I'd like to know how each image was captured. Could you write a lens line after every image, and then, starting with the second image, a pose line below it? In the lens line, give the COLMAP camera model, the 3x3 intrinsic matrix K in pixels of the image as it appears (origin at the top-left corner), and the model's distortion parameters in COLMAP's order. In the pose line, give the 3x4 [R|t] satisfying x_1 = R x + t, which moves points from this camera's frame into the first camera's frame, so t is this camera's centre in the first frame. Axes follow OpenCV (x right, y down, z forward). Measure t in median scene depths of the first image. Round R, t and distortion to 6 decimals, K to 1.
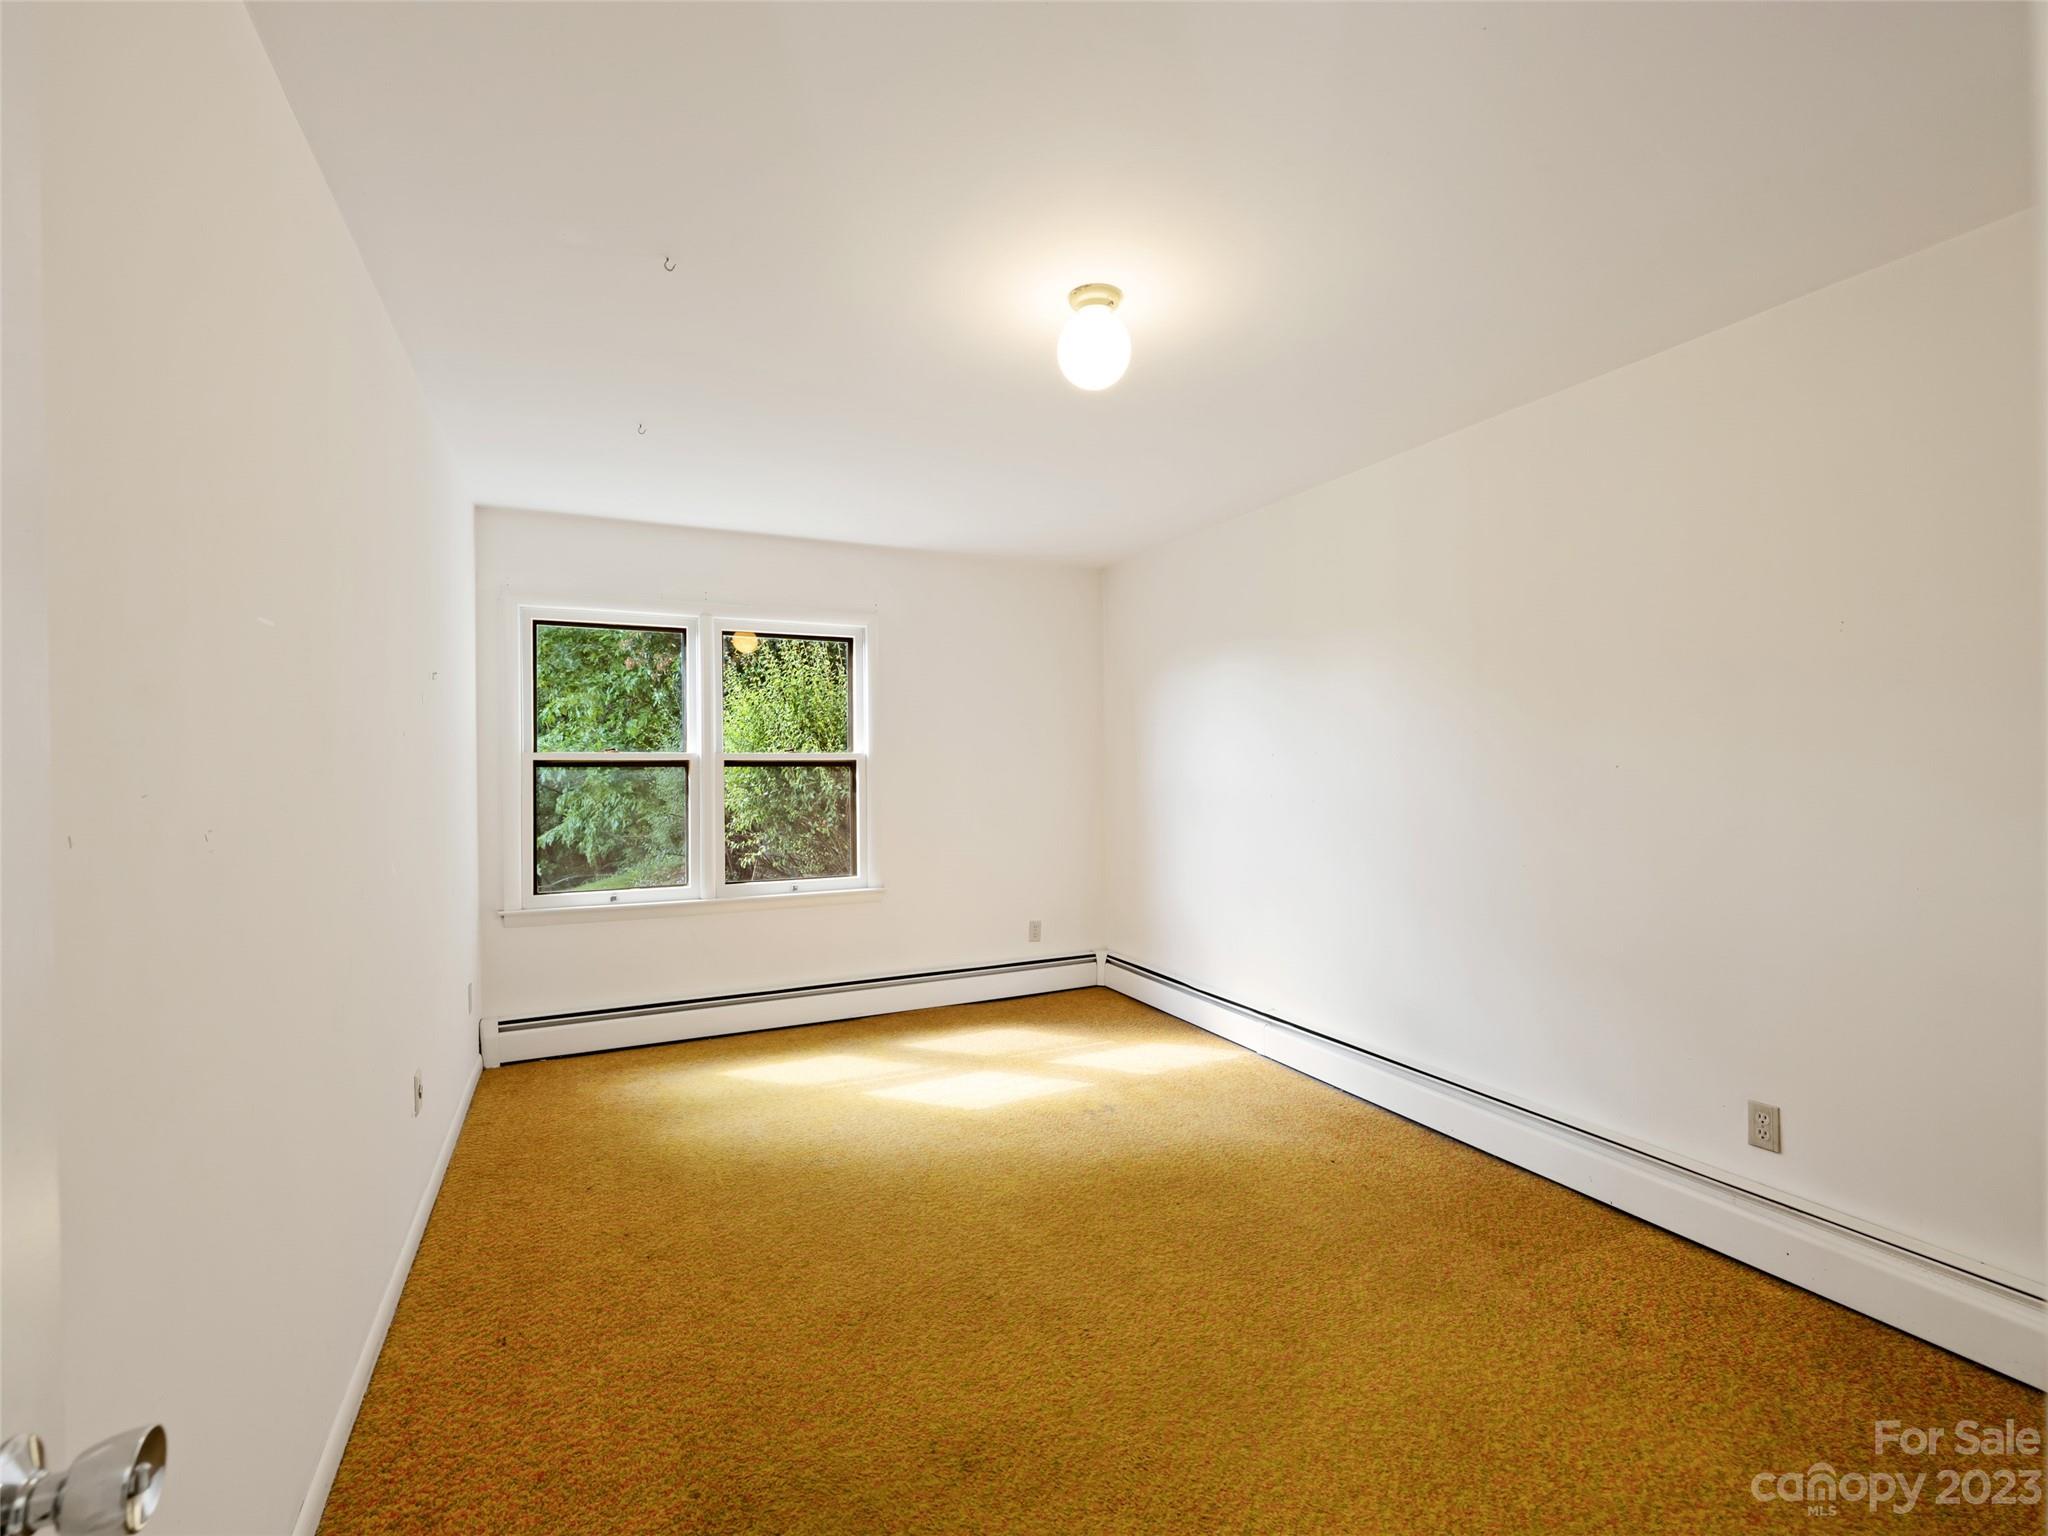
lens RADIAL K [[898.9, 0, 1032.4], [0, 898.9, 764.8], [0, 0, 1]] dist [-0.002308, -0.000586]
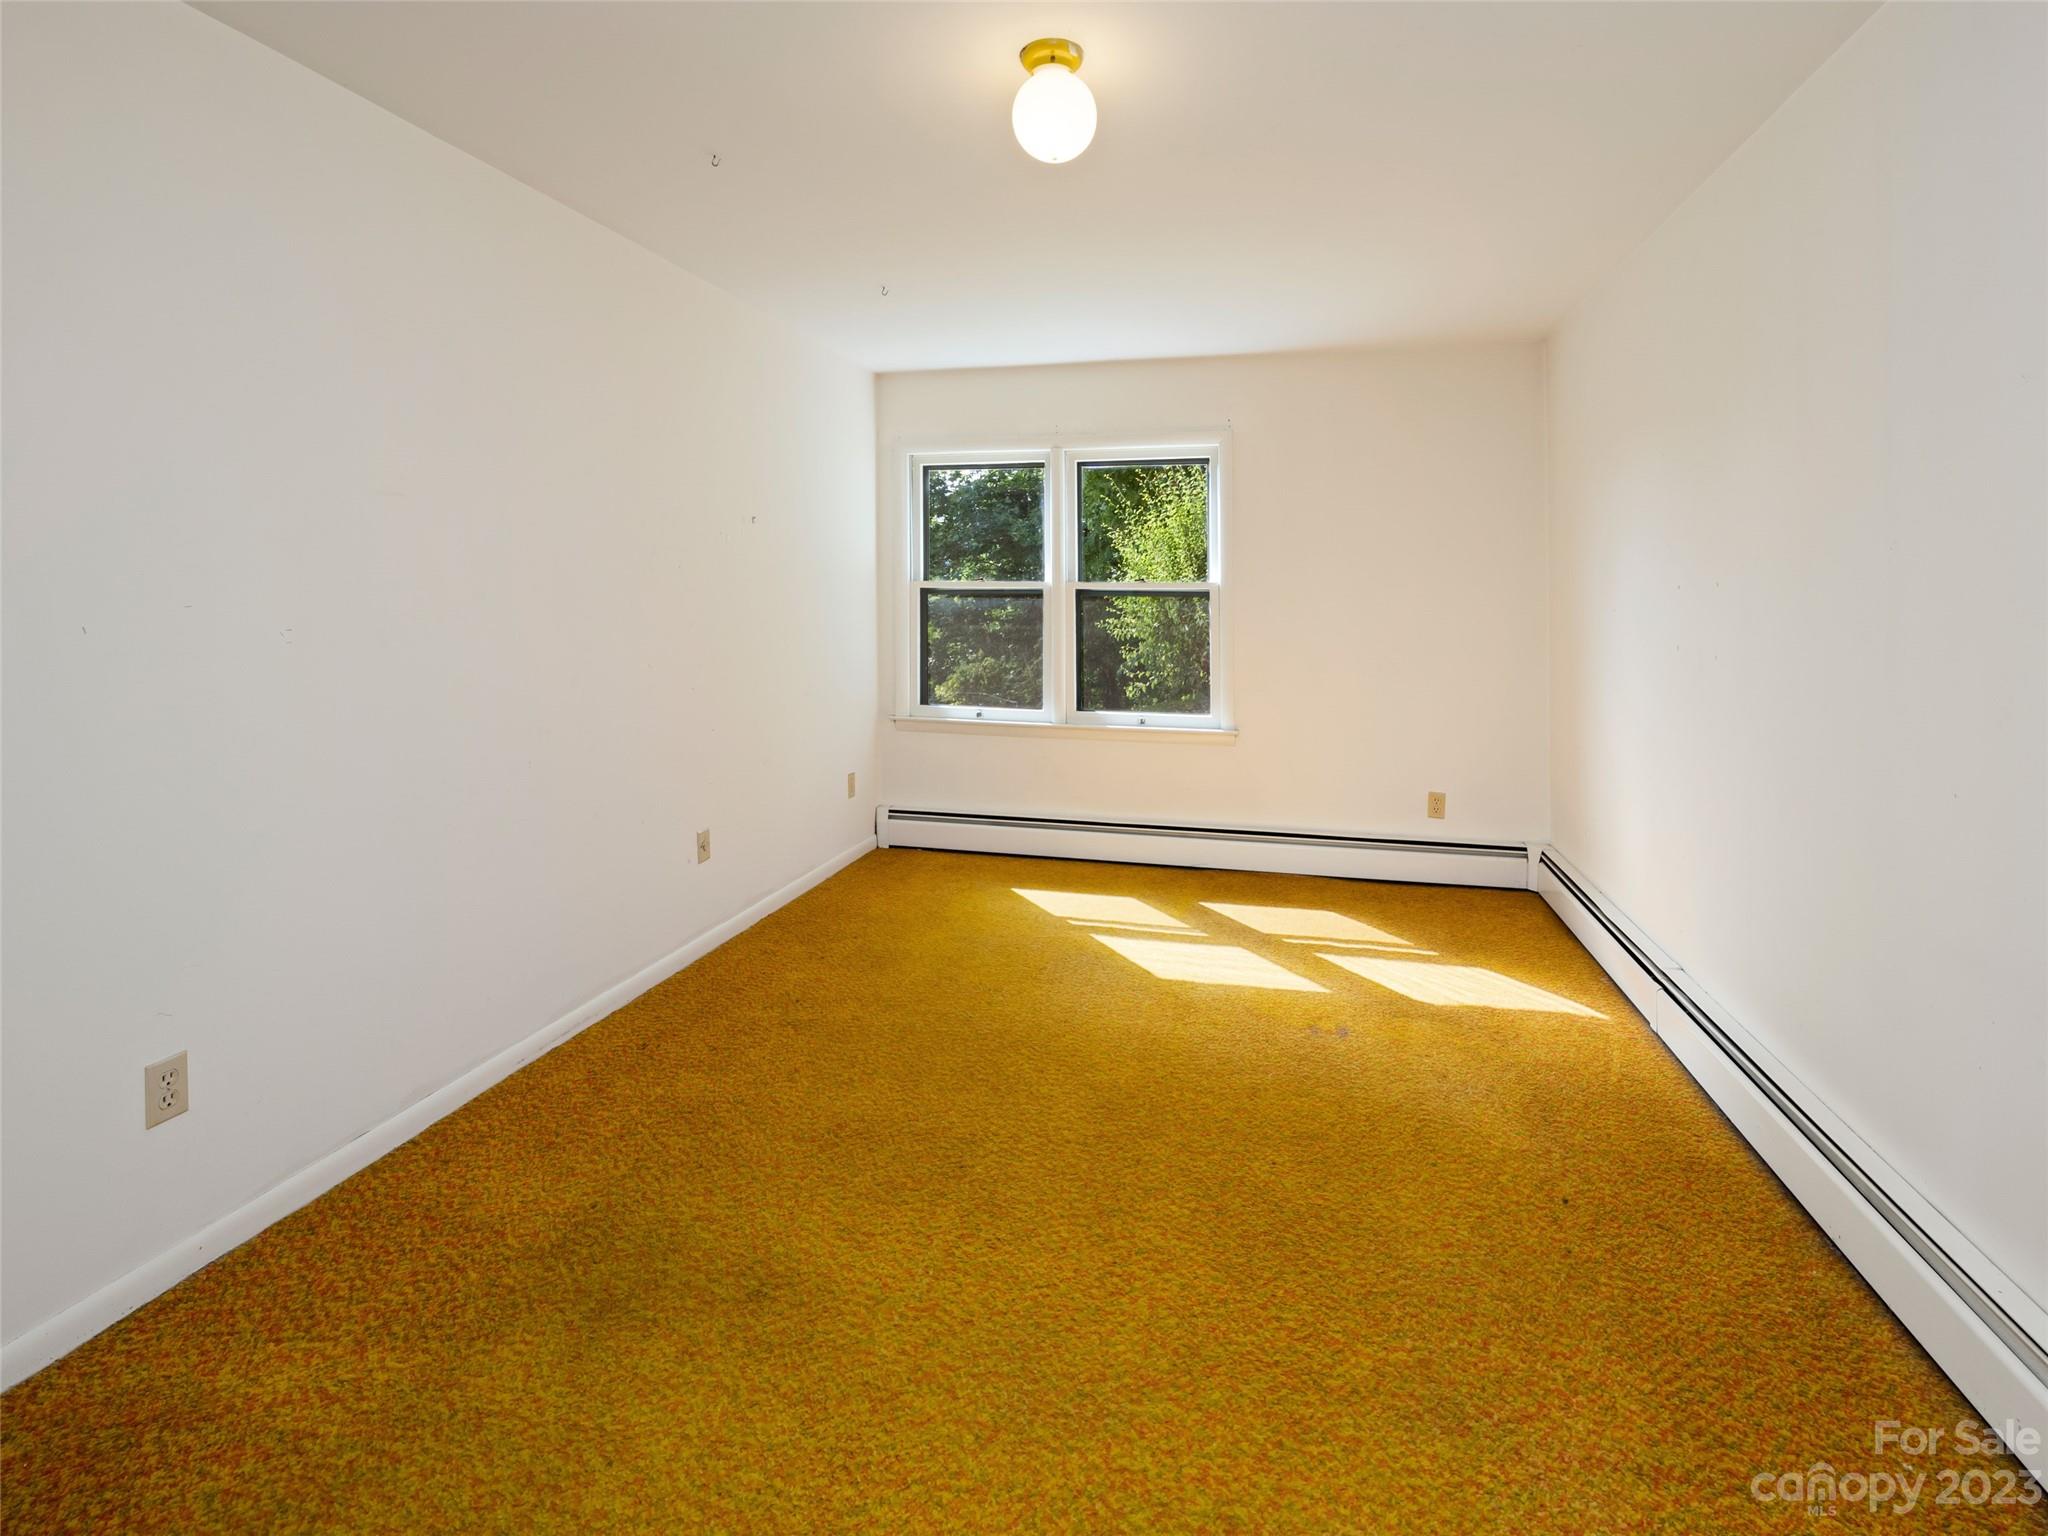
lens RADIAL K [[941.8, 0, 997.8], [0, 941.8, 596.1], [0, 0, 1]] dist [0.003963, -0.000982]
pose [[0.778778, 0.011702, -0.627191, 0.260208], [-0.011648, 0.999923, 0.004194, -0.000570], [0.627192, 0.004039, 0.778854, 0.115445]]
